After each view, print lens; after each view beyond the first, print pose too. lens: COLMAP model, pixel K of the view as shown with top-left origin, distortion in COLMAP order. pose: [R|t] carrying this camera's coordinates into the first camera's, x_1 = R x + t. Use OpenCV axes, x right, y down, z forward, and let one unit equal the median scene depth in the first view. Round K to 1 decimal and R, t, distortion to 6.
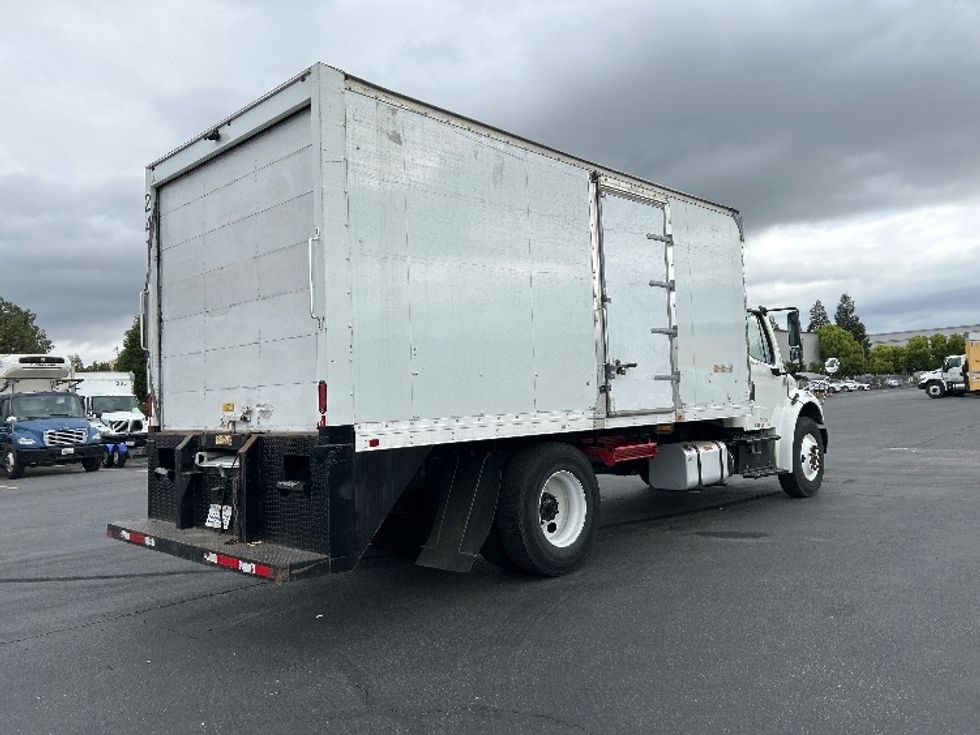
lens RADIAL K [[750.2, 0, 480.0], [0, 750.2, 369.1], [0, 0, 1]] dist [0.035012, -0.003894]
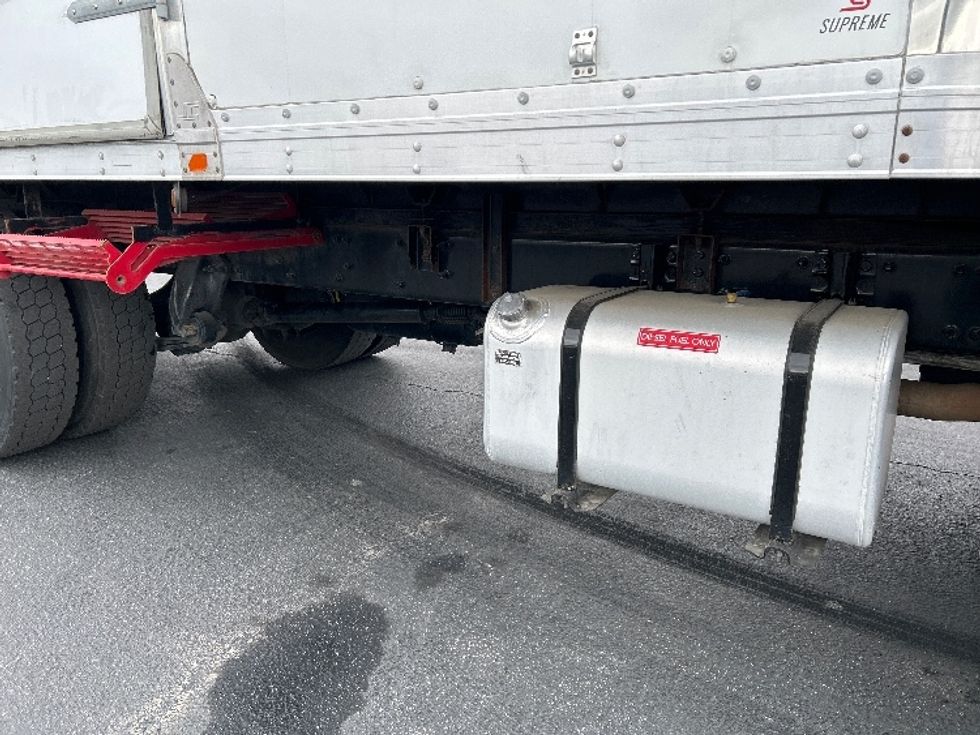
lens RADIAL K [[788.0, 0, 491.3], [0, 788.0, 348.3], [0, 0, 1]] dist [0.026245, -0.006845]
pose [[0.197616, 0.232353, -0.952344, 0.597888], [0.037344, 0.969013, 0.244169, 0.068150], [0.979568, -0.083816, 0.182816, 1.120053]]
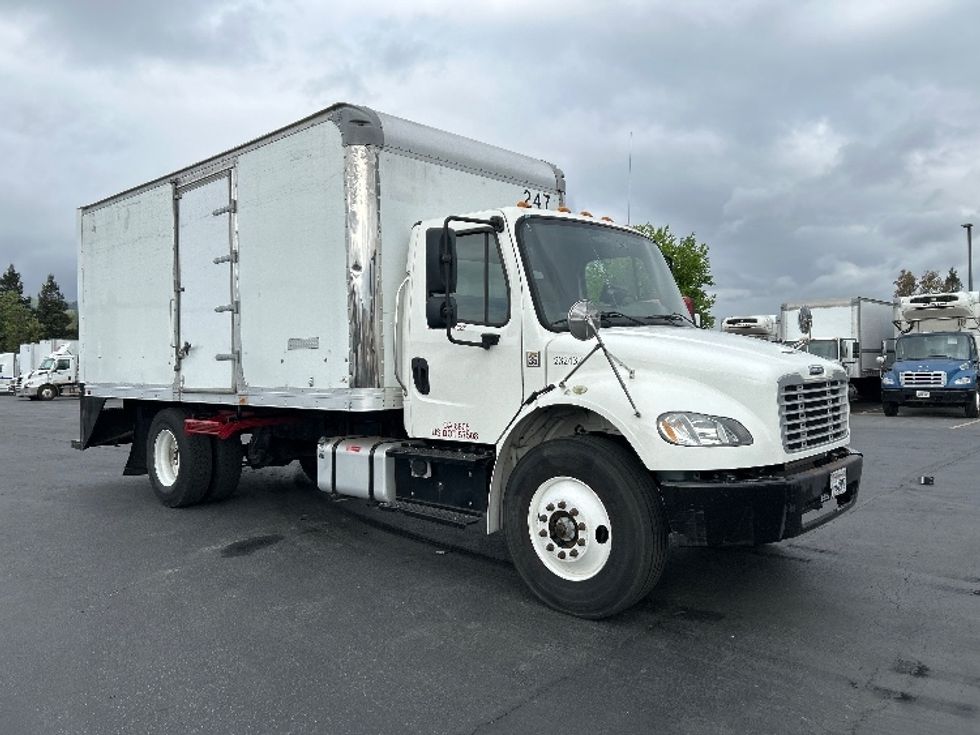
lens RADIAL K [[750.2, 0, 480.0], [0, 750.2, 369.1], [0, 0, 1]] dist [0.035012, -0.003894]
pose [[0.052145, 0.046752, -0.997545, 1.282422], [0.055180, 0.997243, 0.049622, -0.003954], [0.997114, -0.057632, 0.049421, 1.336376]]
